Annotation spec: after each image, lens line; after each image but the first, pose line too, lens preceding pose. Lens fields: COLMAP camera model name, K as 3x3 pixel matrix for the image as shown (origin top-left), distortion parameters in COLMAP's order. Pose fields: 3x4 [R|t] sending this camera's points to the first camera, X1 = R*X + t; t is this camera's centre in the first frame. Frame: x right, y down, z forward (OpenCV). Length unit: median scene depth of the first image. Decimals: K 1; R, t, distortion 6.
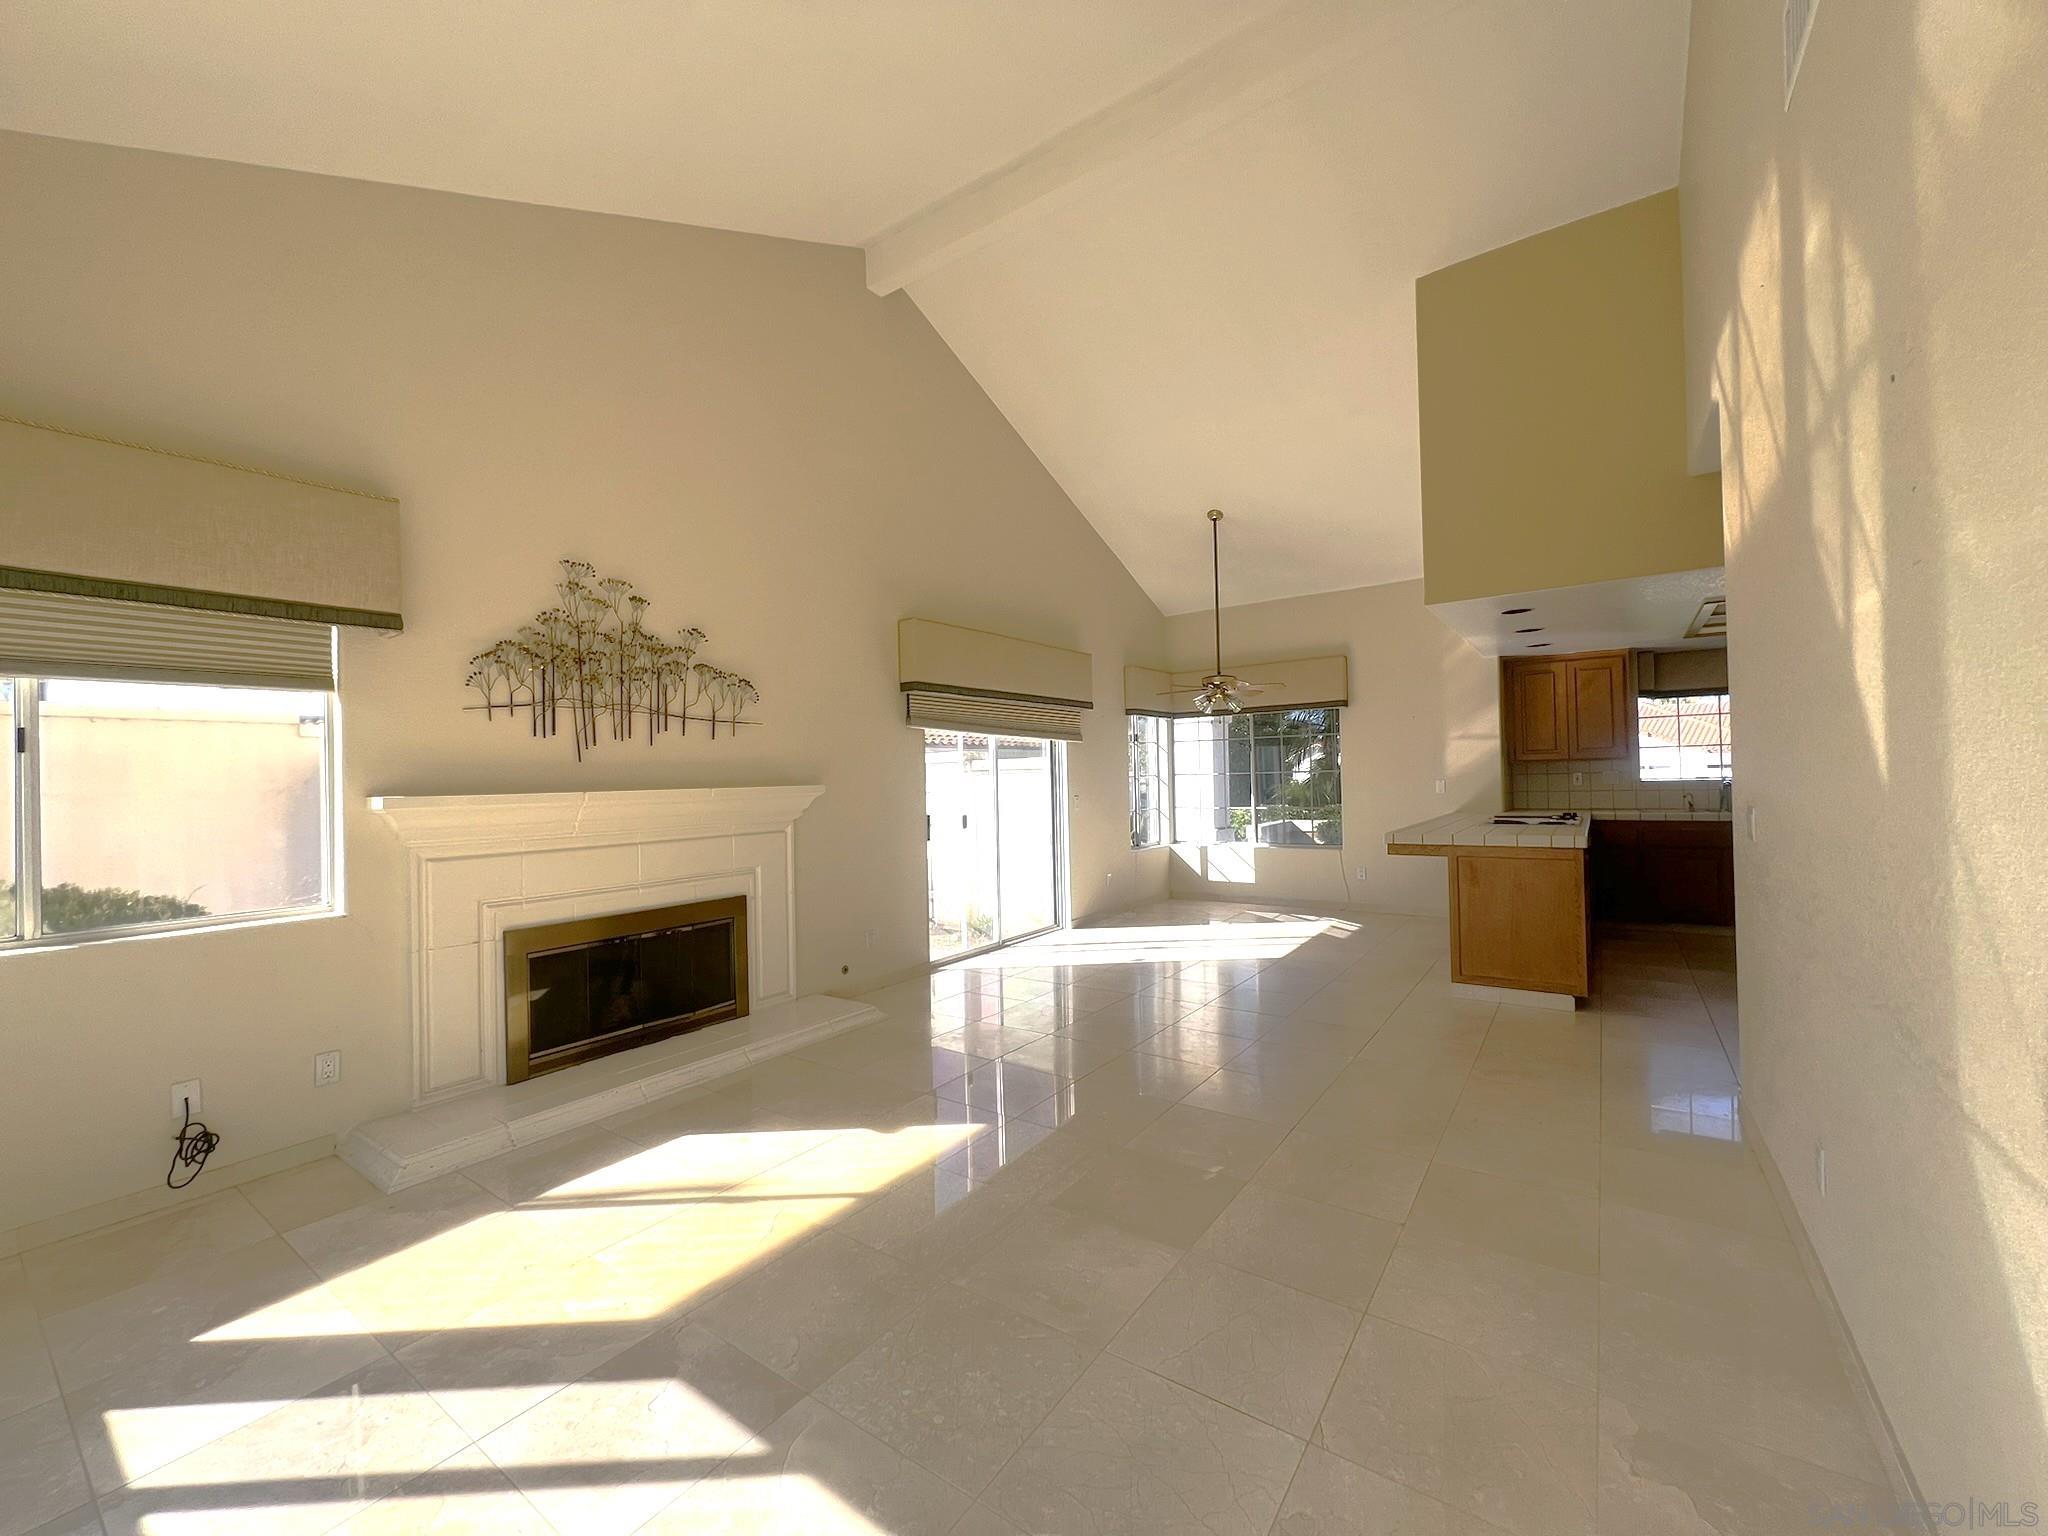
lens RADIAL K [[817.8, 0, 1024.0], [0, 817.8, 768.0], [0, 0, 1]] dist [-0.000252, -0.000049]
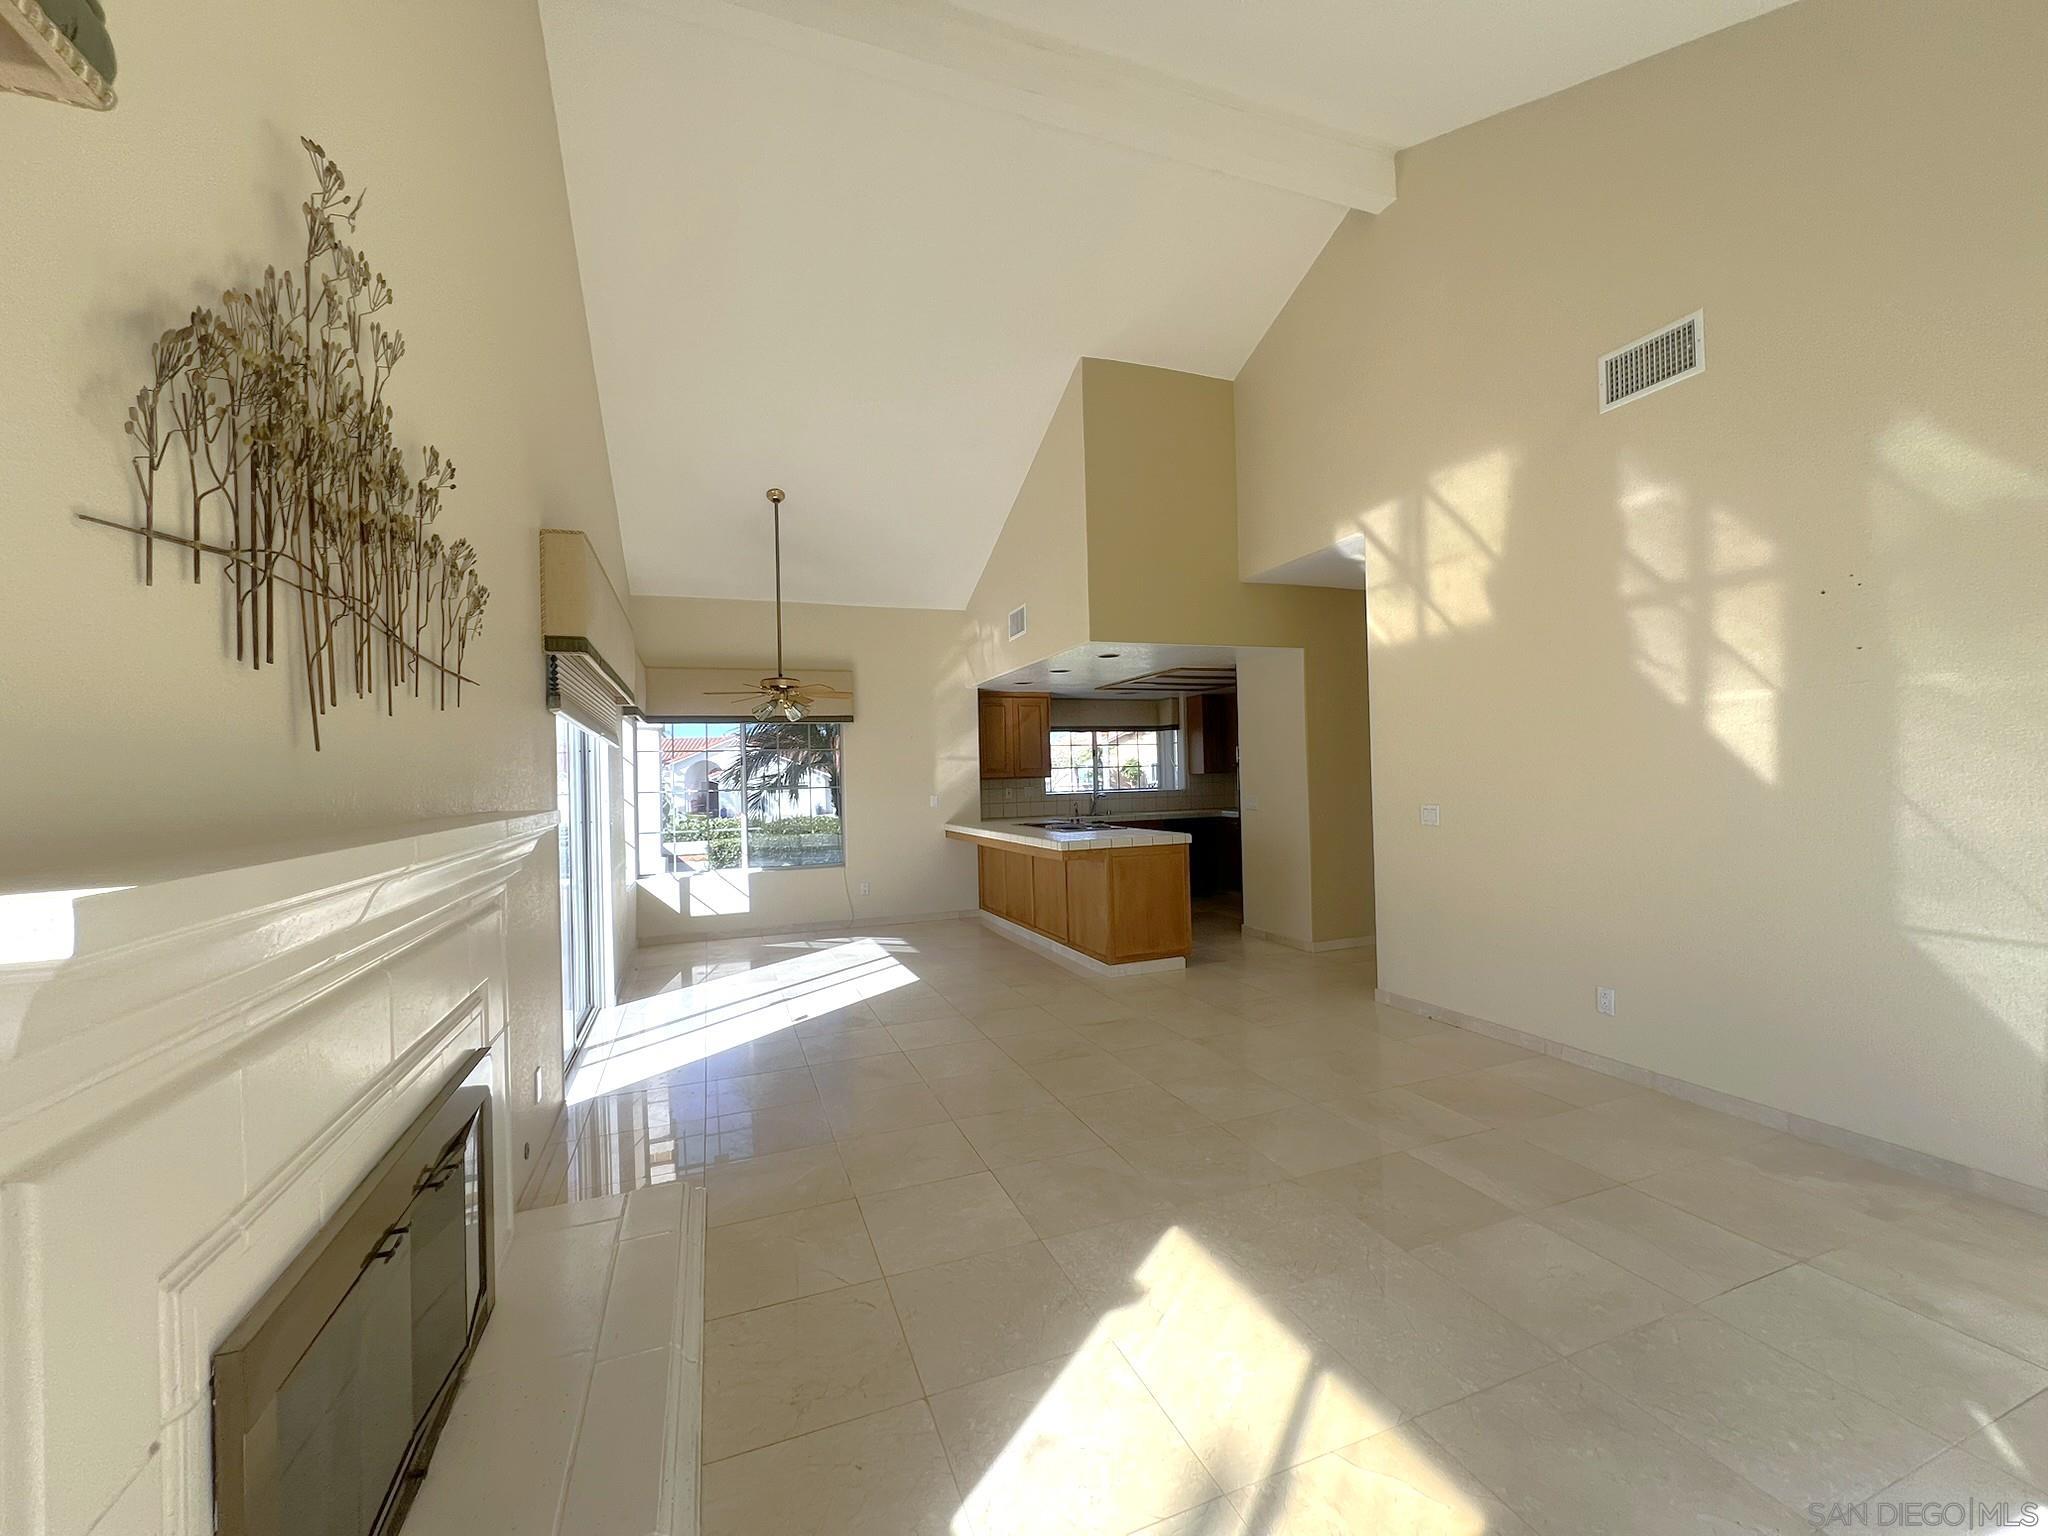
lens RADIAL K [[817.8, 0, 1024.0], [0, 817.8, 768.0], [0, 0, 1]] dist [-0.000252, -0.000049]
pose [[0.551342, 0.019464, 0.834053, -0.356357], [0.000672, 0.999717, -0.023774, 0.004582], [-0.834279, 0.013669, 0.551173, 0.304557]]
